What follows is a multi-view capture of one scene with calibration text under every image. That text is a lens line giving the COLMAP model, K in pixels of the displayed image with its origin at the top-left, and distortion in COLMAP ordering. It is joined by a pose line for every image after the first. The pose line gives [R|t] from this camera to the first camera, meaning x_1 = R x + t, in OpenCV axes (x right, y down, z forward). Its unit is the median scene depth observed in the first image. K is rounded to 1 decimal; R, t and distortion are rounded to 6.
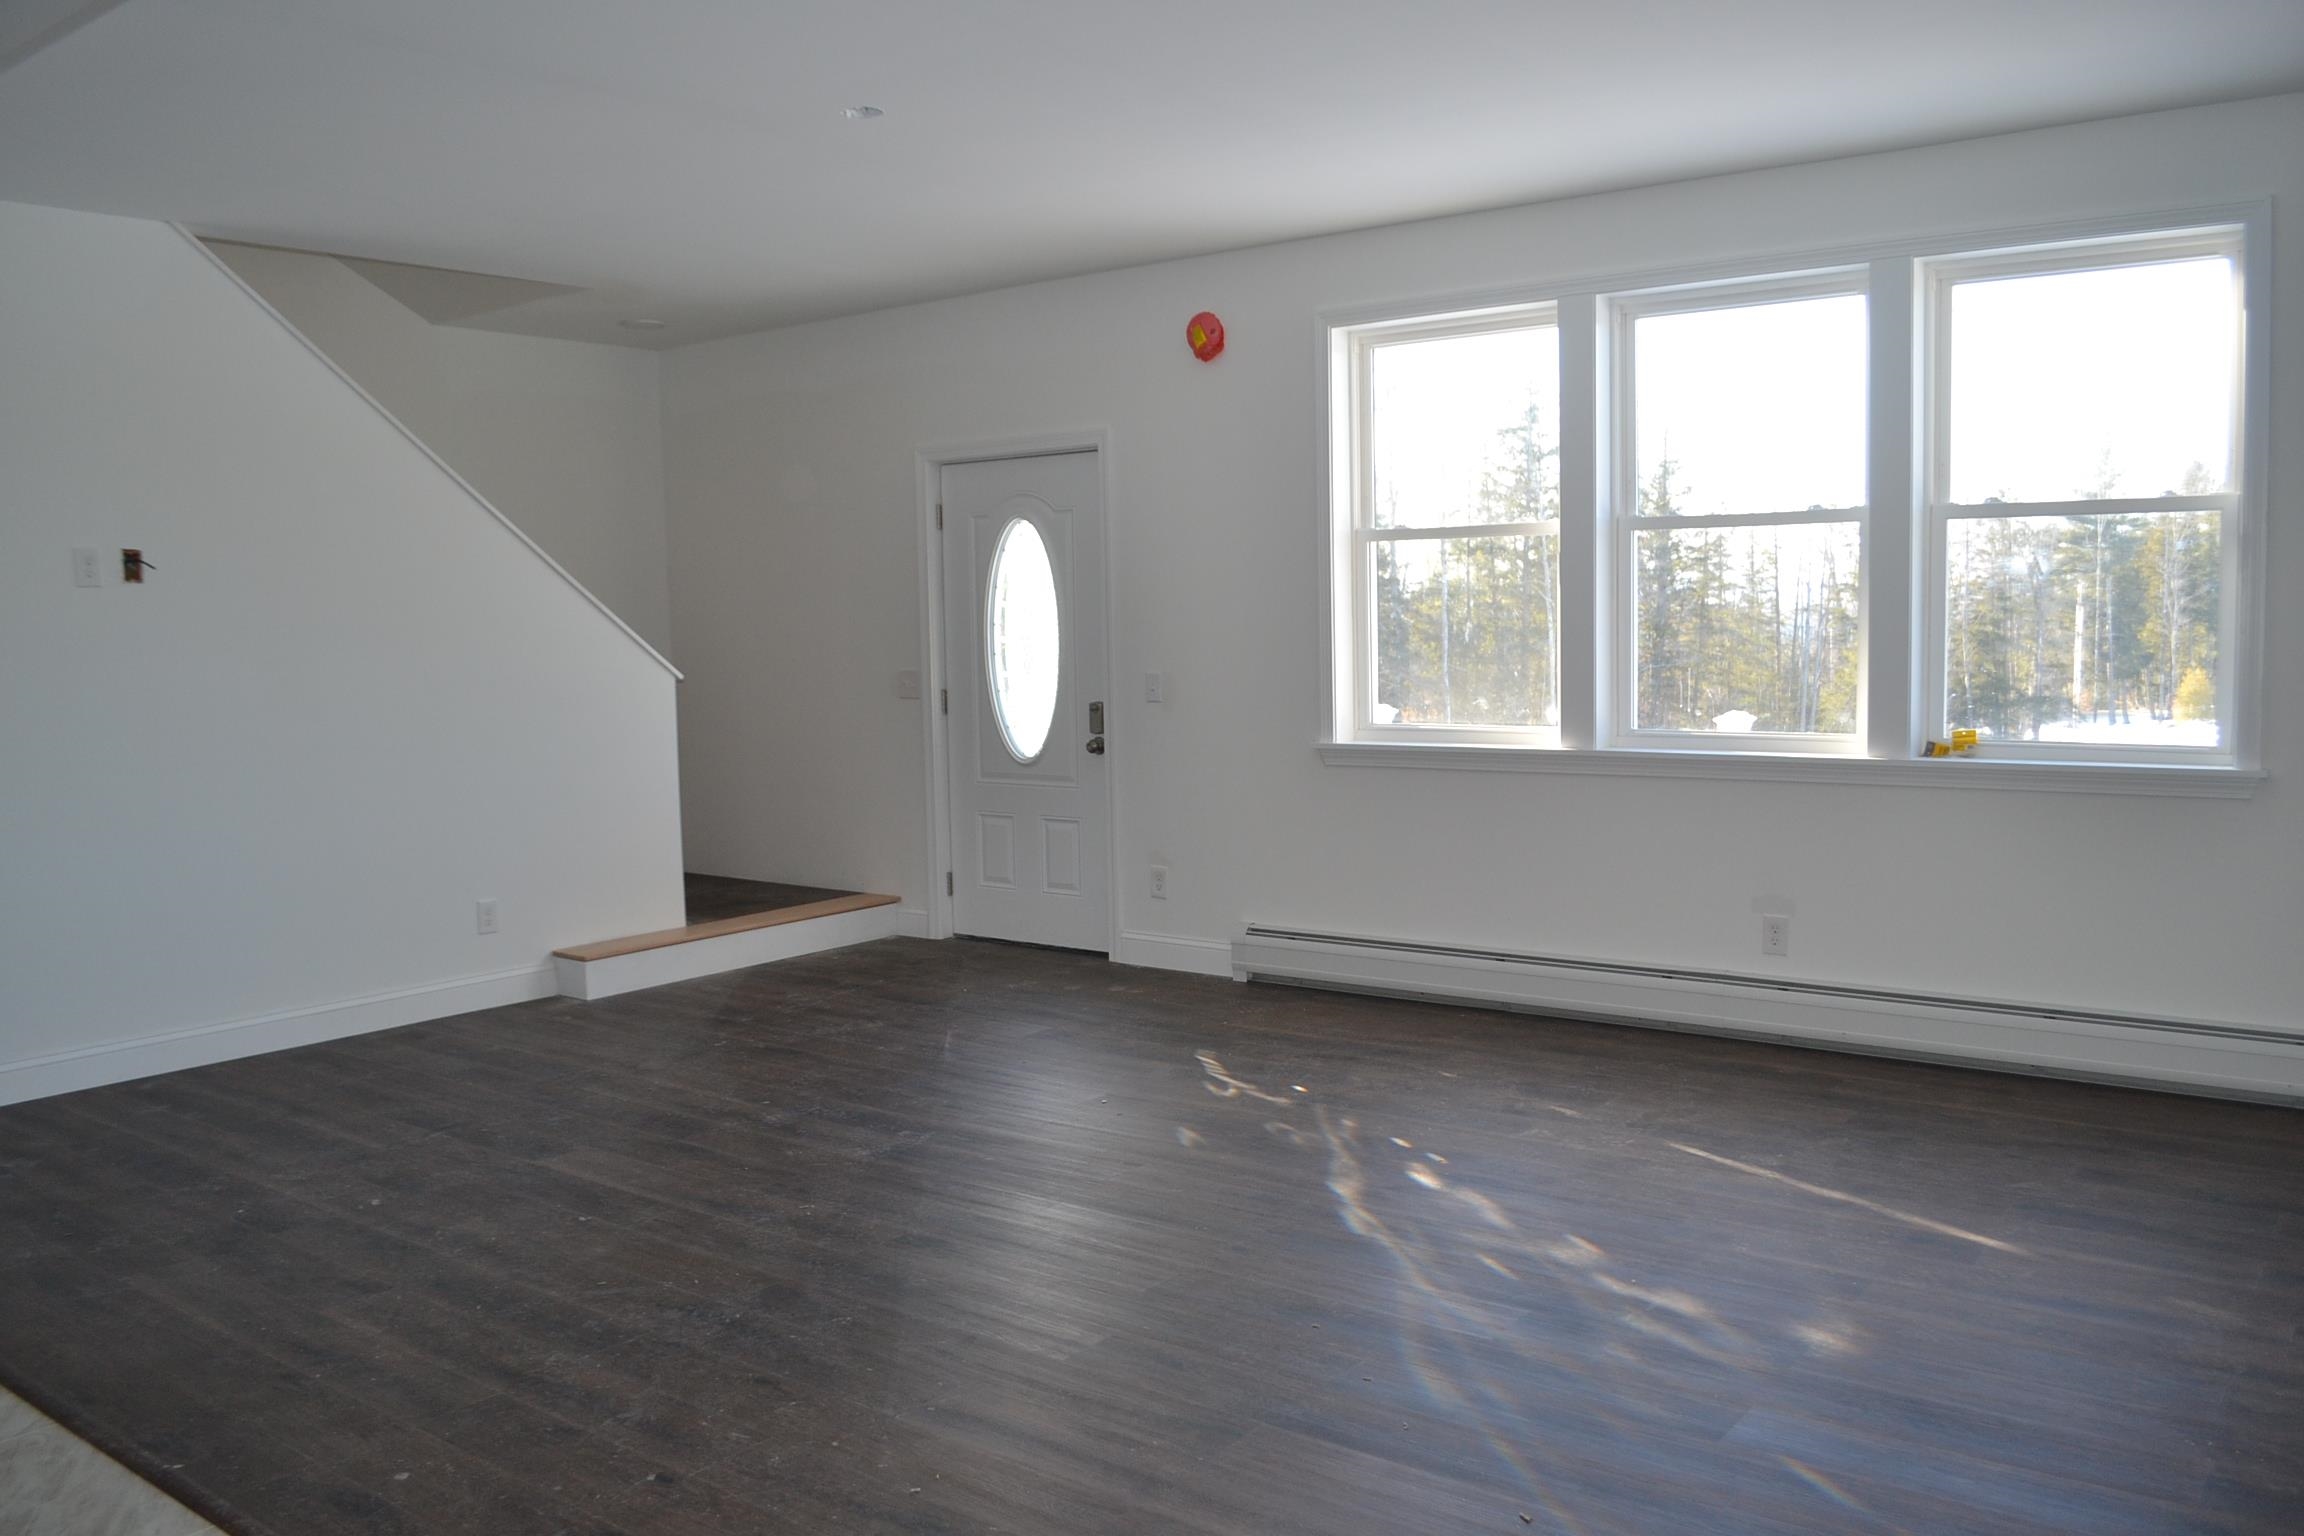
lens RADIAL K [[1850.8, 0, 1152.0], [0, 1850.8, 768.0], [0, 0, 1]] dist [-0.047984, -0.004493]
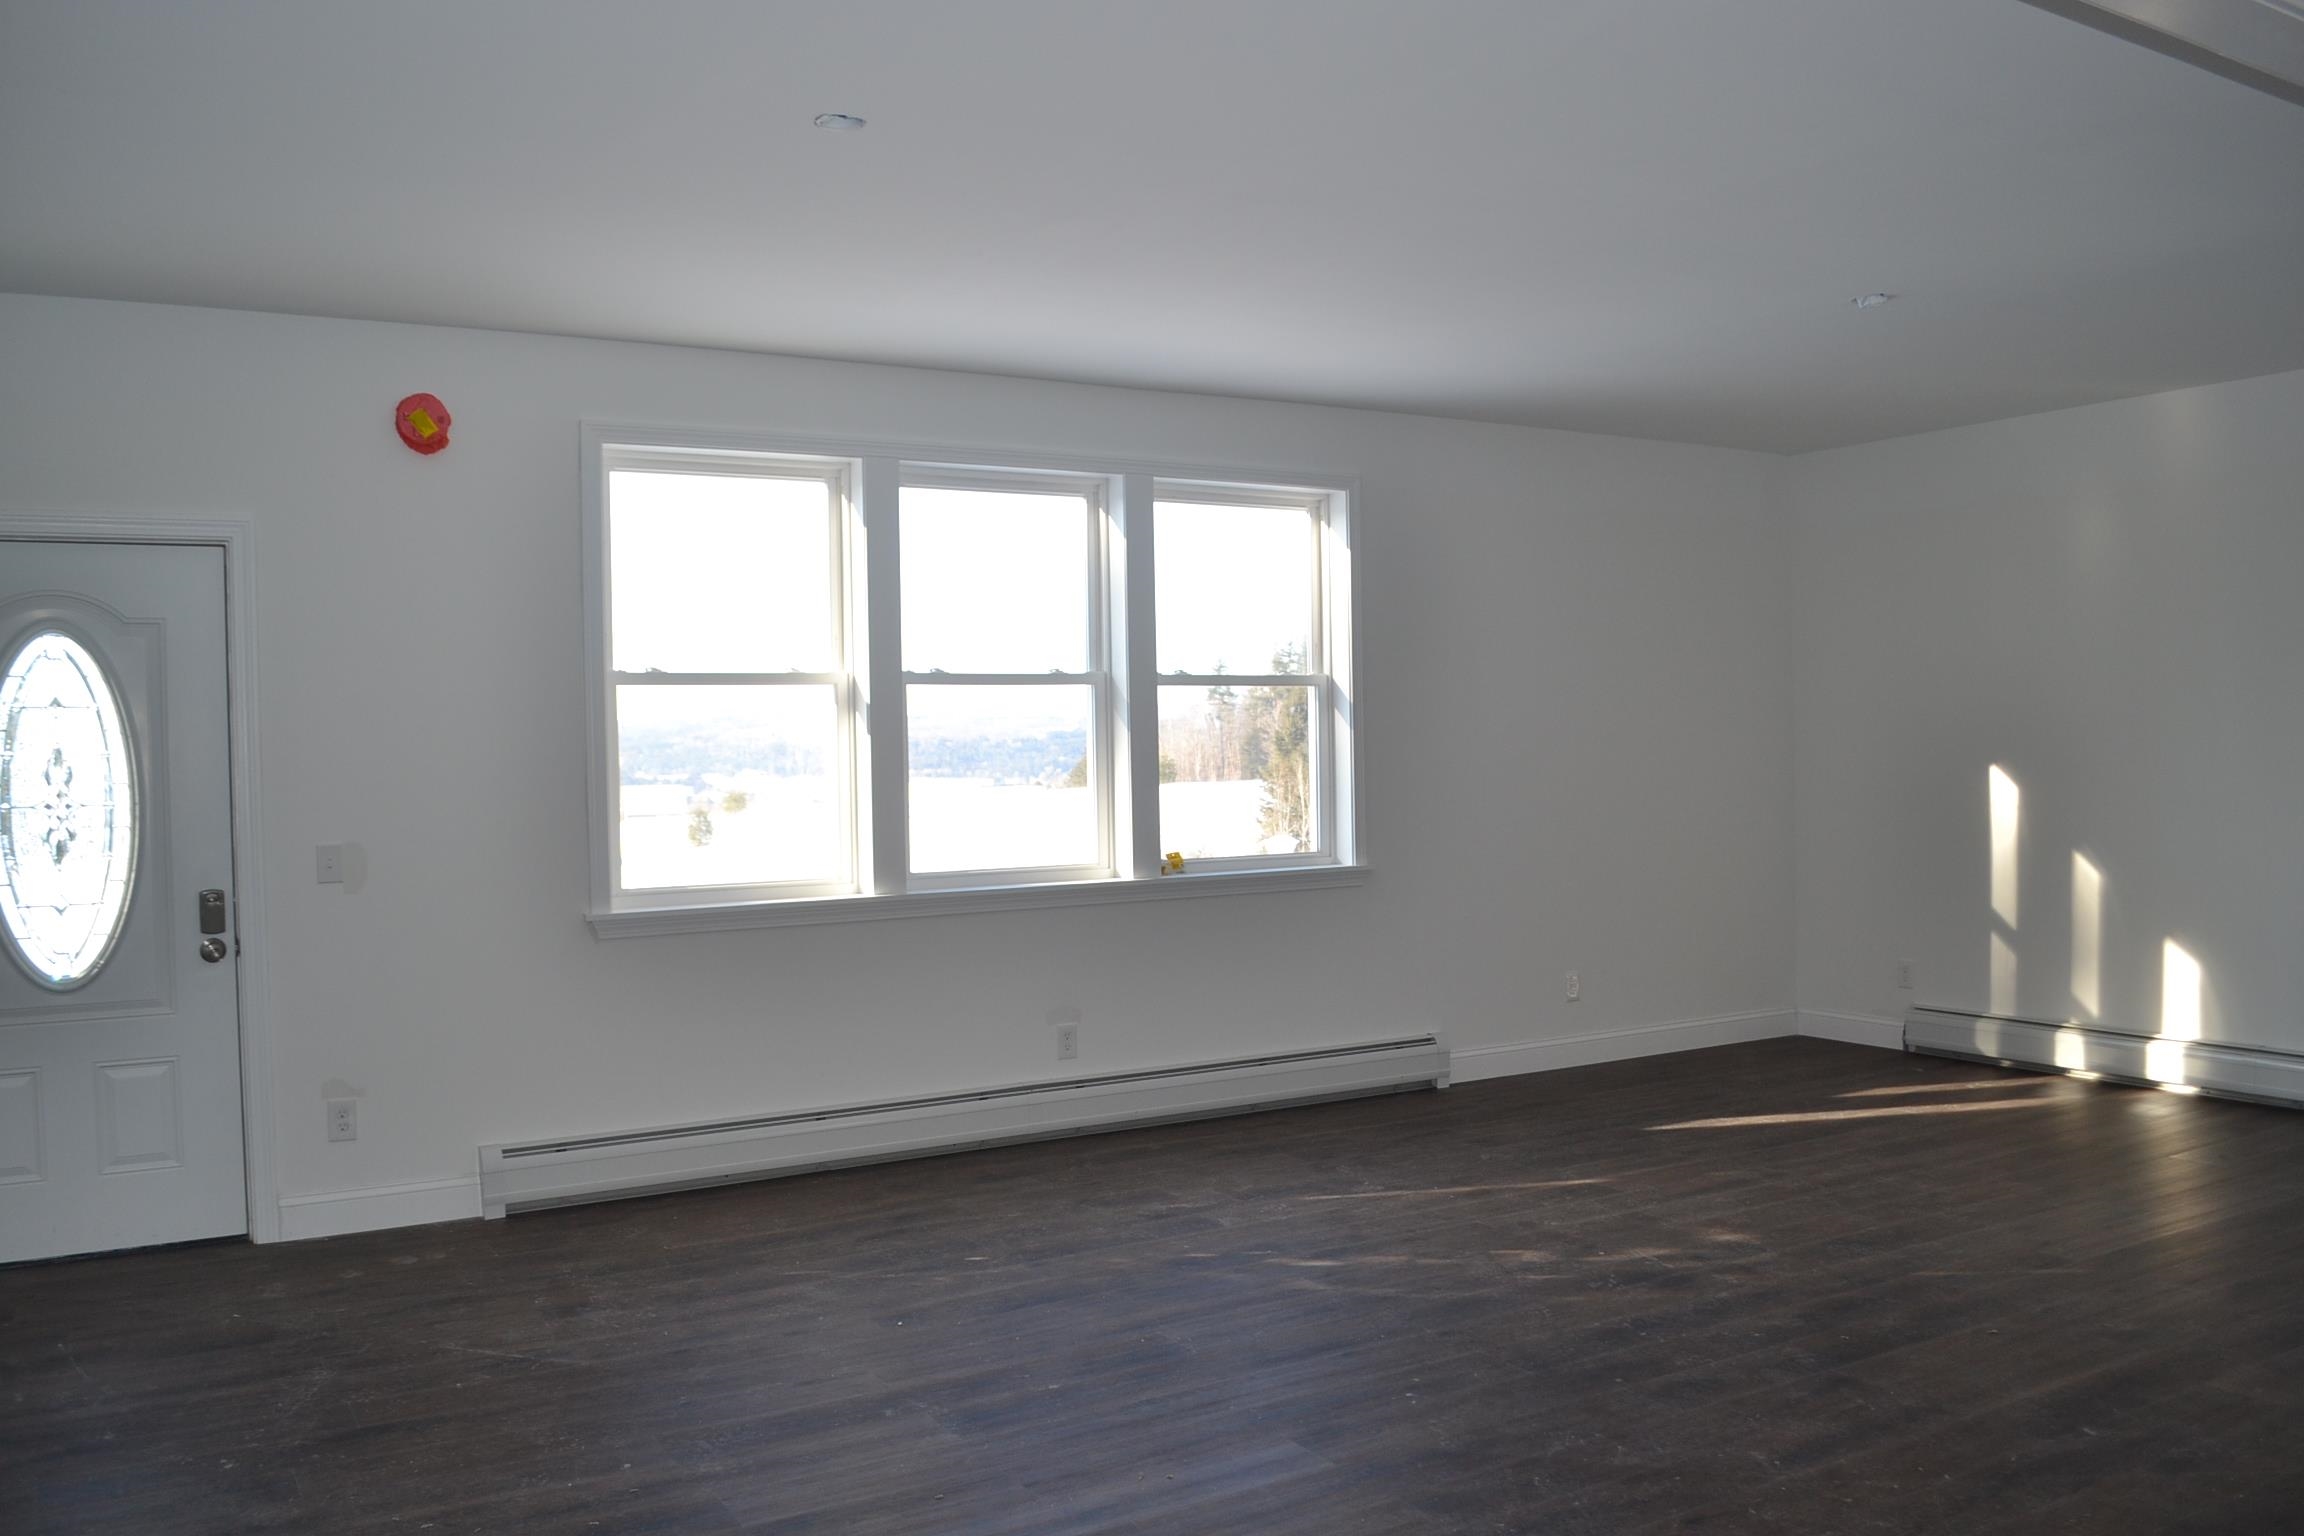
lens RADIAL K [[1847.9, 0, 1152.0], [0, 1847.9, 768.0], [0, 0, 1]] dist [-0.066197, 0.000601]
pose [[0.380646, 0.002072, 0.924719, -0.746598], [0.089527, 0.995217, -0.039083, -0.030559], [-0.920377, 0.097664, 0.378640, 0.533232]]
